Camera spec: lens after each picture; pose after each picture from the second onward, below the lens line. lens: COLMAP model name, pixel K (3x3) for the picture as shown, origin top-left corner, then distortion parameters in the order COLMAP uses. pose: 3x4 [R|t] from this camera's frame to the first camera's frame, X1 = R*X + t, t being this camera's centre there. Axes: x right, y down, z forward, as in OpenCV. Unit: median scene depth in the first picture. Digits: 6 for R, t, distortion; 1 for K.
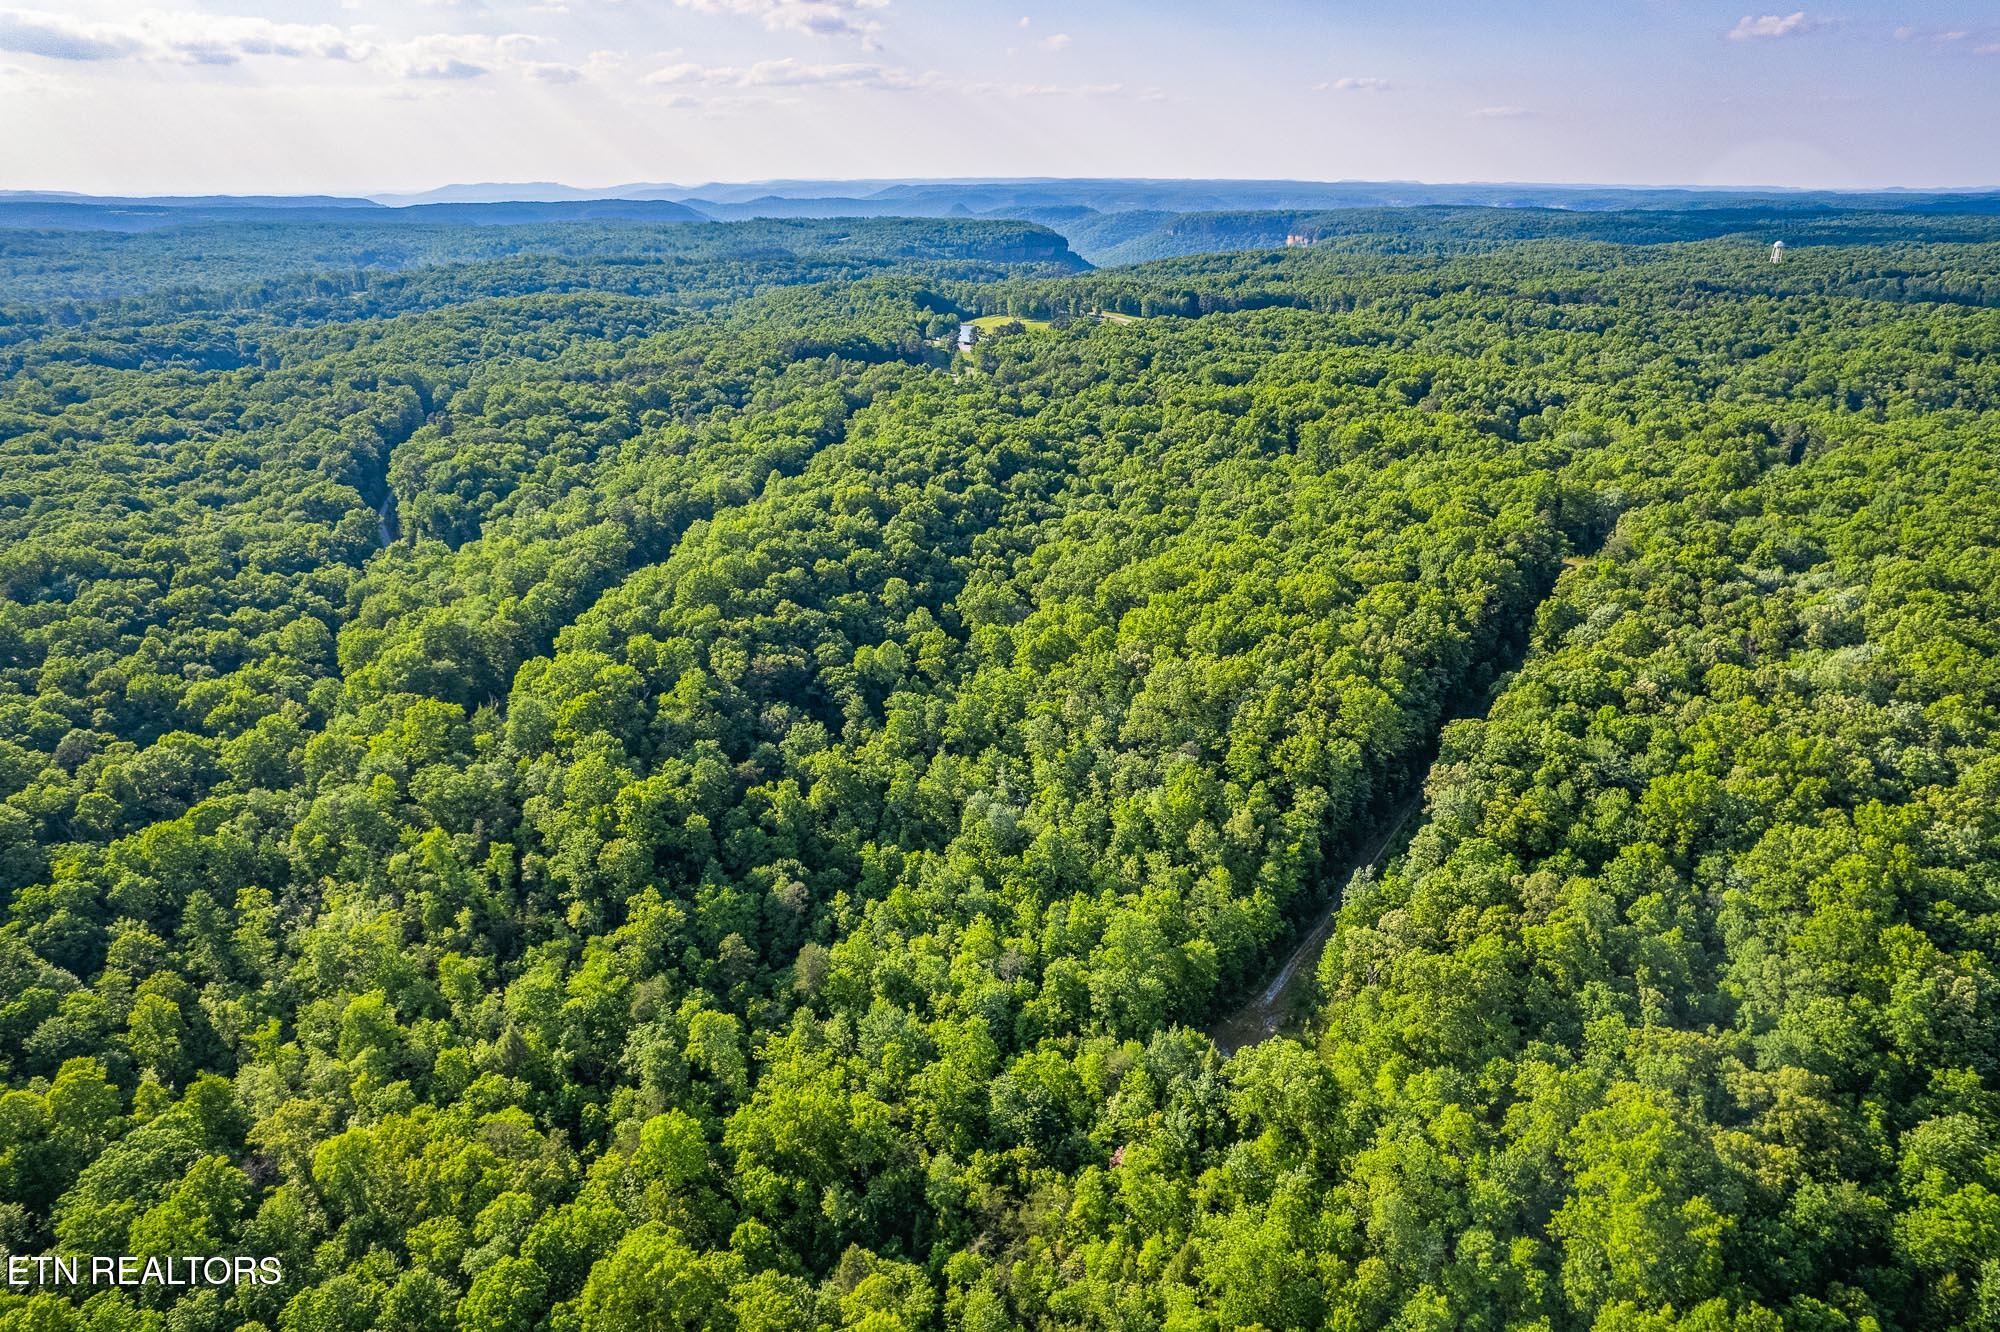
lens RADIAL K [[1284.9, 0, 1000.0], [0, 1284.9, 666.0], [0, 0, 1]] dist [-0.055402, 0.017105]
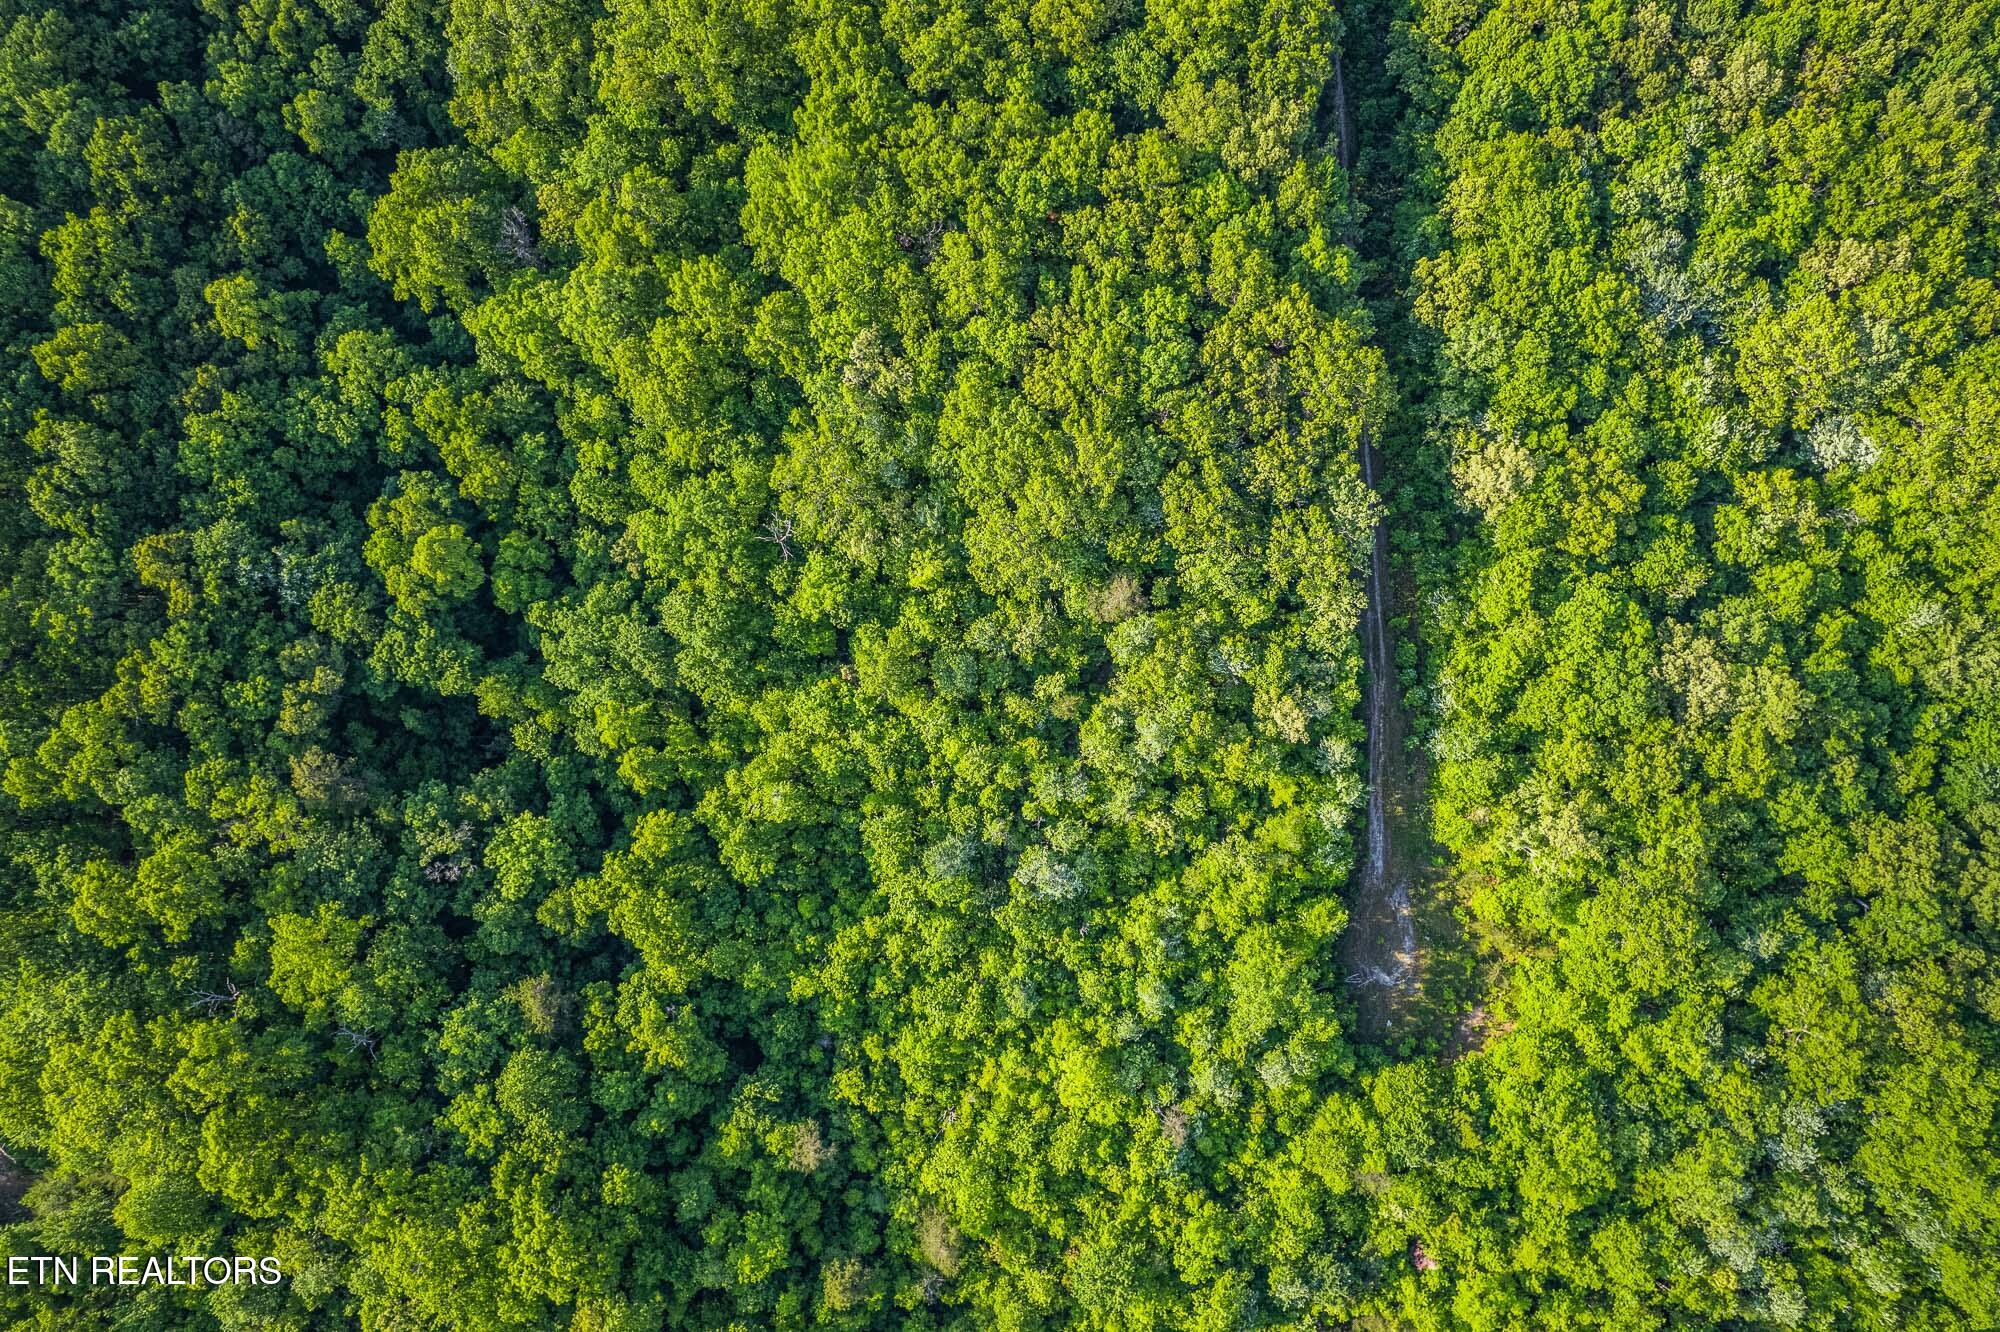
lens RADIAL K [[1274.5, 0, 1000.0], [0, 1274.5, 666.0], [0, 0, 1]] dist [-0.076395, 0.063962]
pose [[0.785154, -0.615353, 0.069821, 0.030164], [0.224534, 0.387921, 0.893925, -0.431168], [-0.577164, -0.686191, 0.442746, 0.647796]]
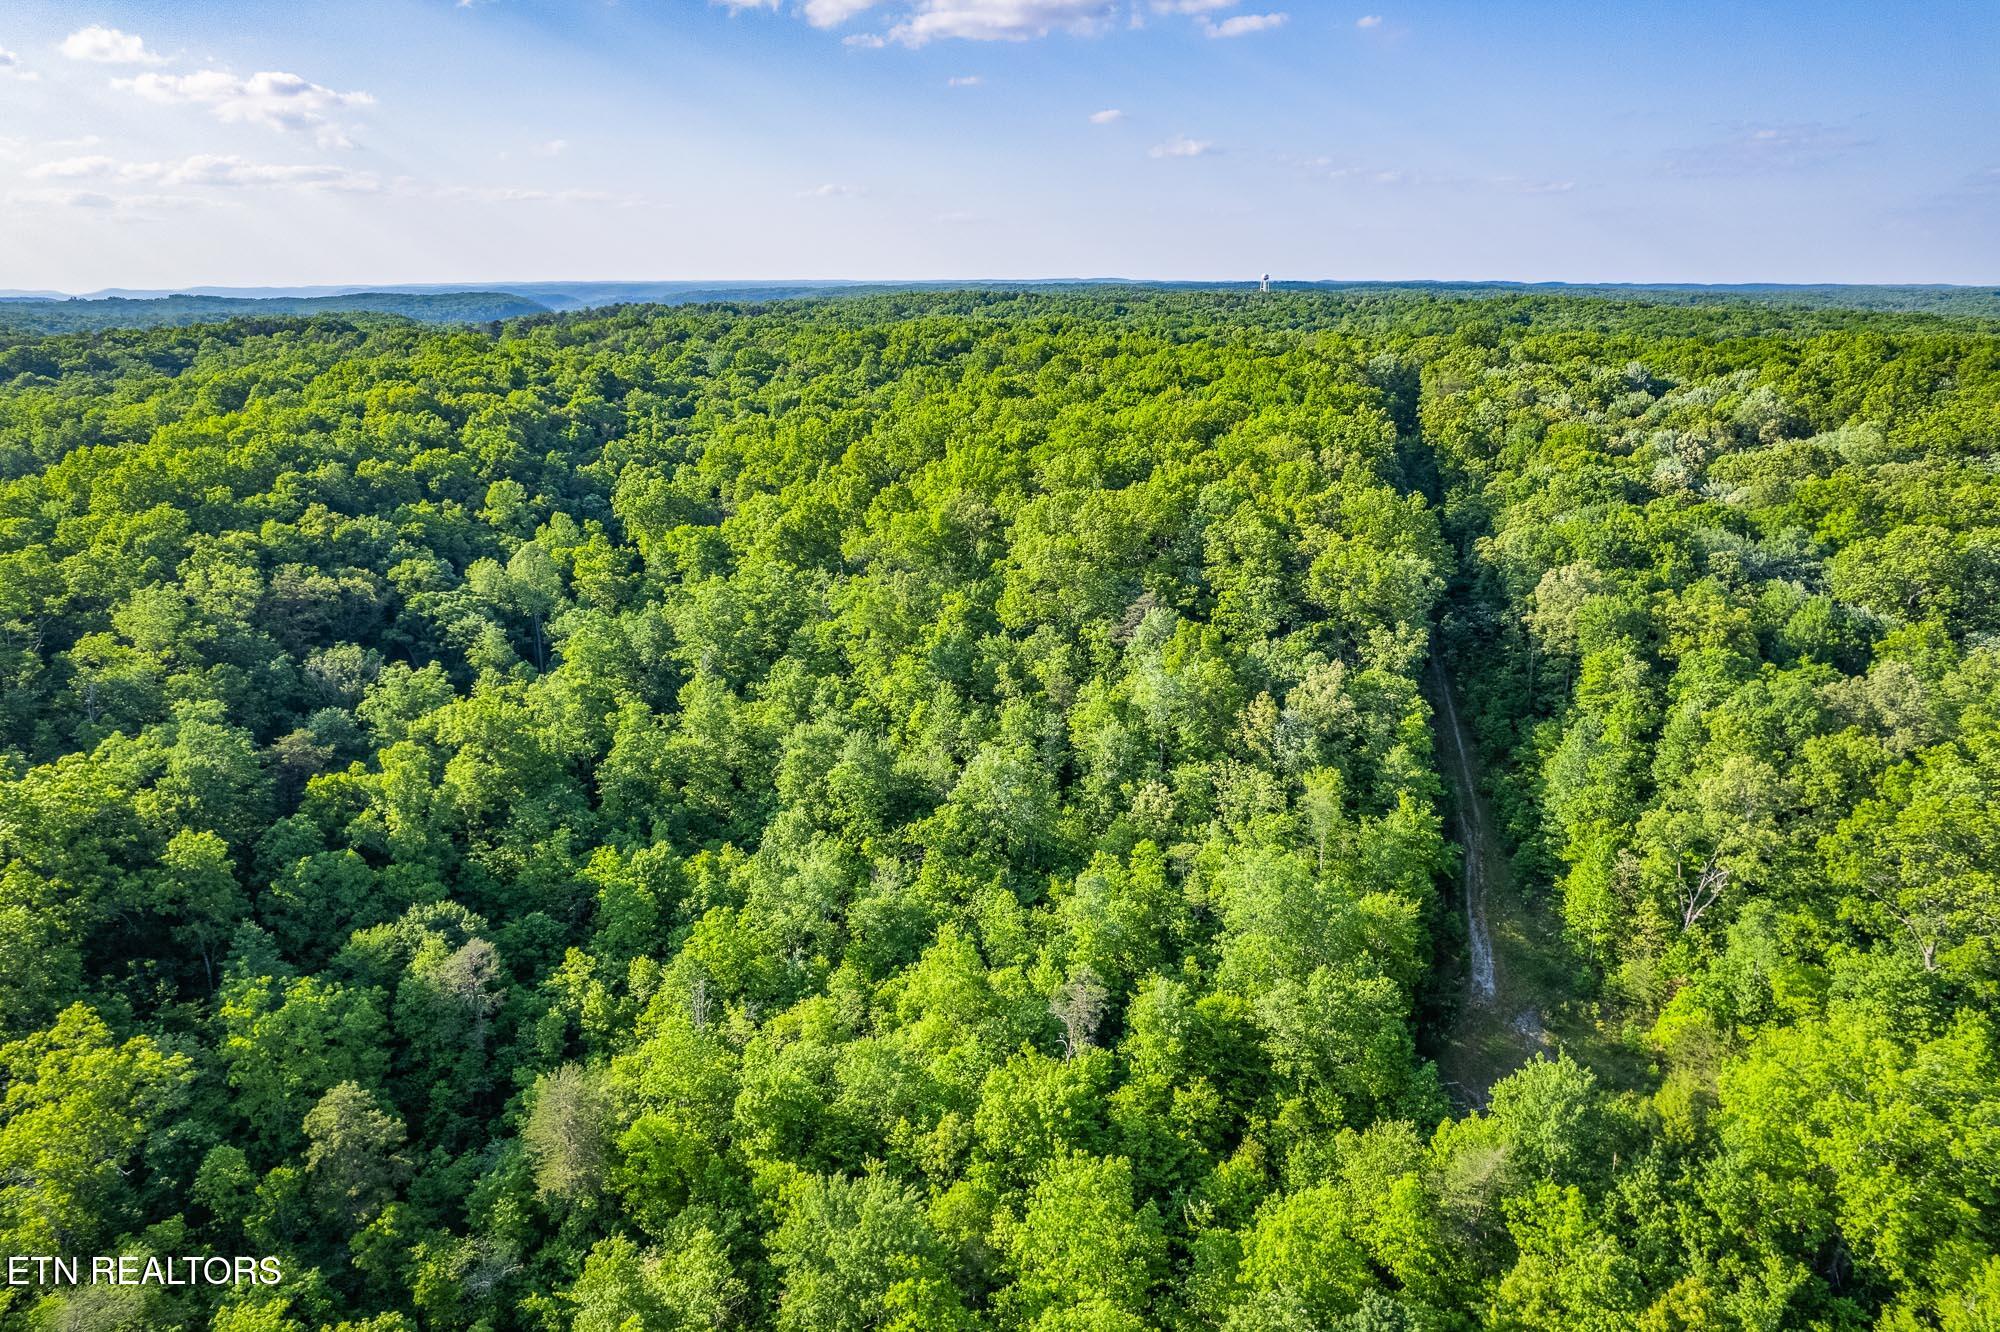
lens RADIAL K [[1298.0, 0, 990.9], [0, 1298.0, 667.3], [0, 0, 1]] dist [-0.078318, 0.064145]
pose [[0.927433, -0.104648, 0.359051, -0.114640], [0.130823, 0.990178, -0.049321, 0.098012], [-0.350363, 0.092714, 0.932014, 0.428433]]
